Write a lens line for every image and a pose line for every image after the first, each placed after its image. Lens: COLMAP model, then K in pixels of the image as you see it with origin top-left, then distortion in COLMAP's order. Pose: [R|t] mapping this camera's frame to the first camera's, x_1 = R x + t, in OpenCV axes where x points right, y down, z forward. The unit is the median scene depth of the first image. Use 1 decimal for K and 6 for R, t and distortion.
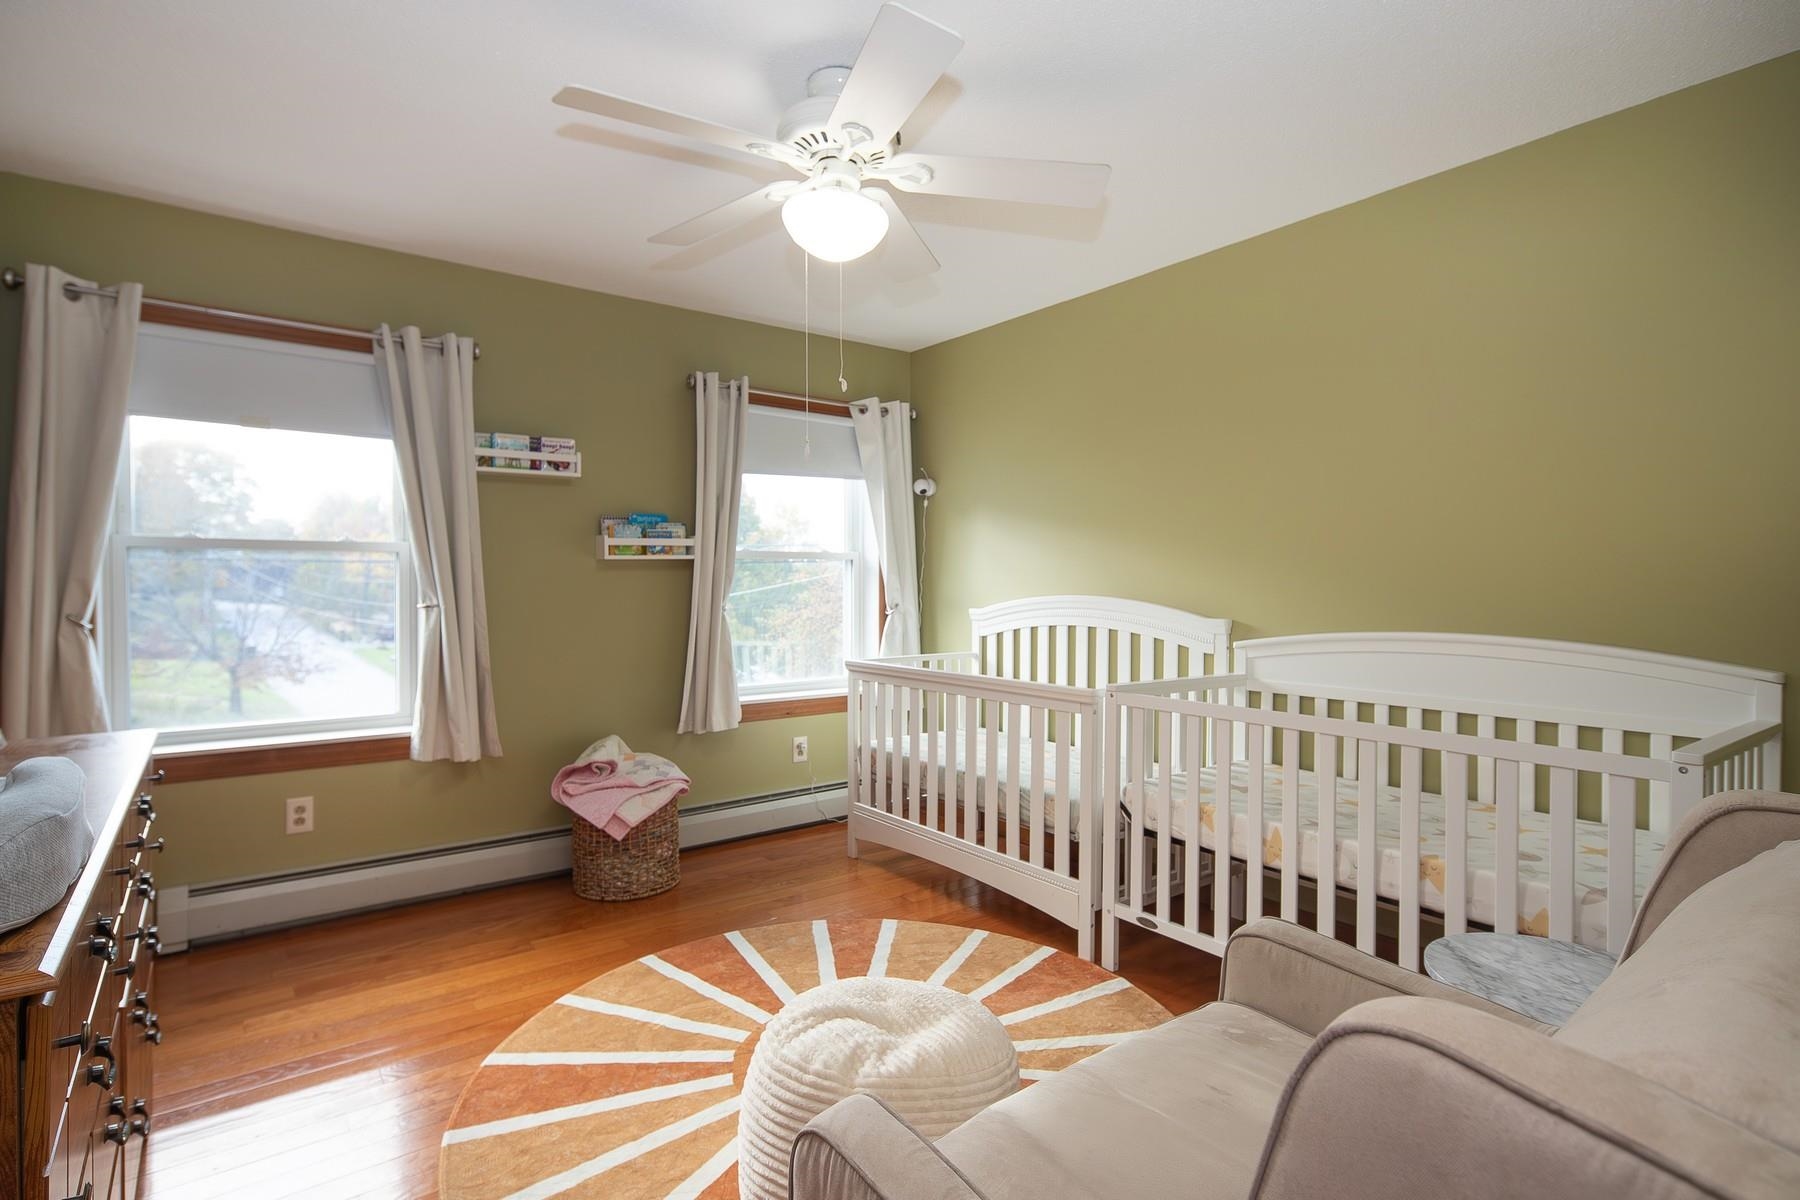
lens RADIAL K [[897.4, 0, 900.0], [0, 897.4, 600.0], [0, 0, 1]] dist [-0.011868, -0.000092]
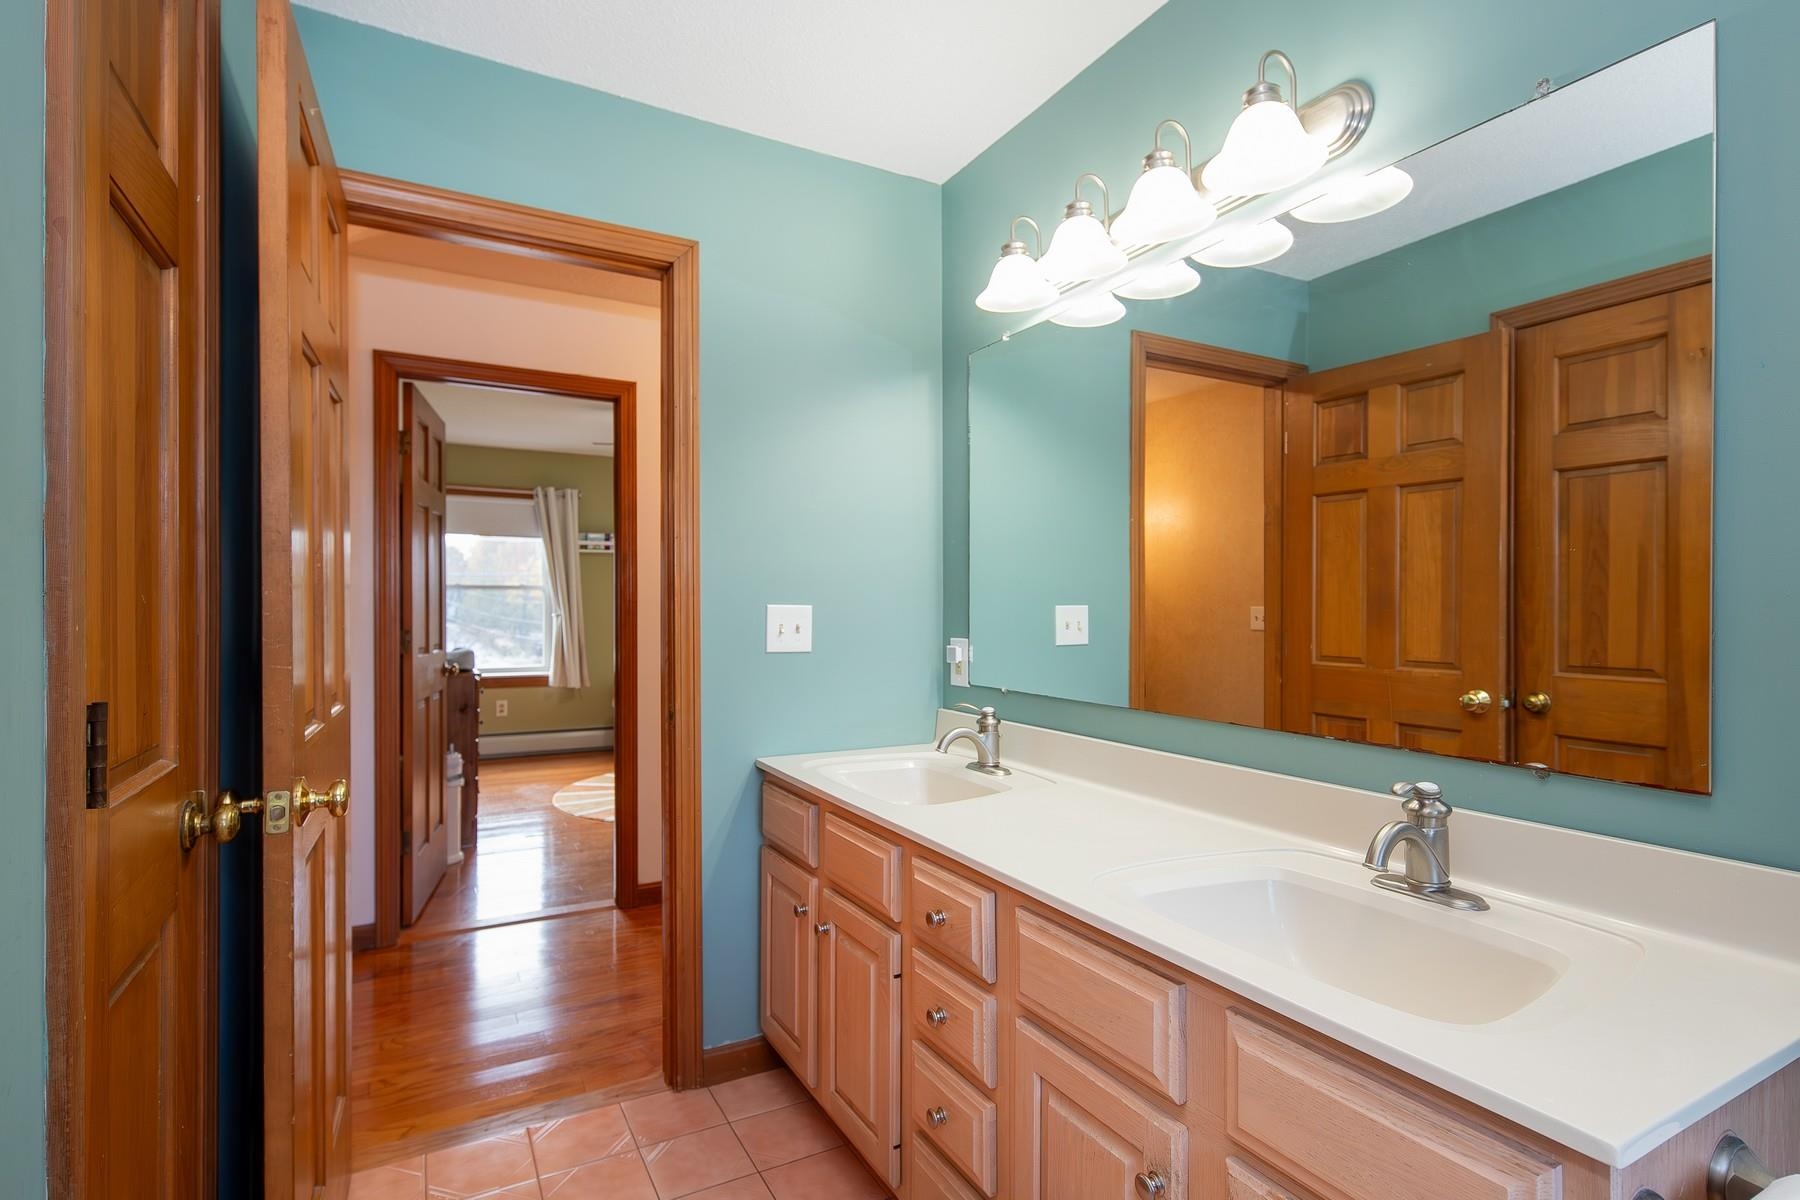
lens RADIAL K [[897.4, 0, 900.0], [0, 897.4, 600.0], [0, 0, 1]] dist [-0.011868, -0.000092]
pose [[0.990085, -0.002922, -0.140436, 0.570126], [-0.000161, 0.999759, -0.021933, 0.015006], [0.140467, 0.021739, 0.989847, -0.979596]]
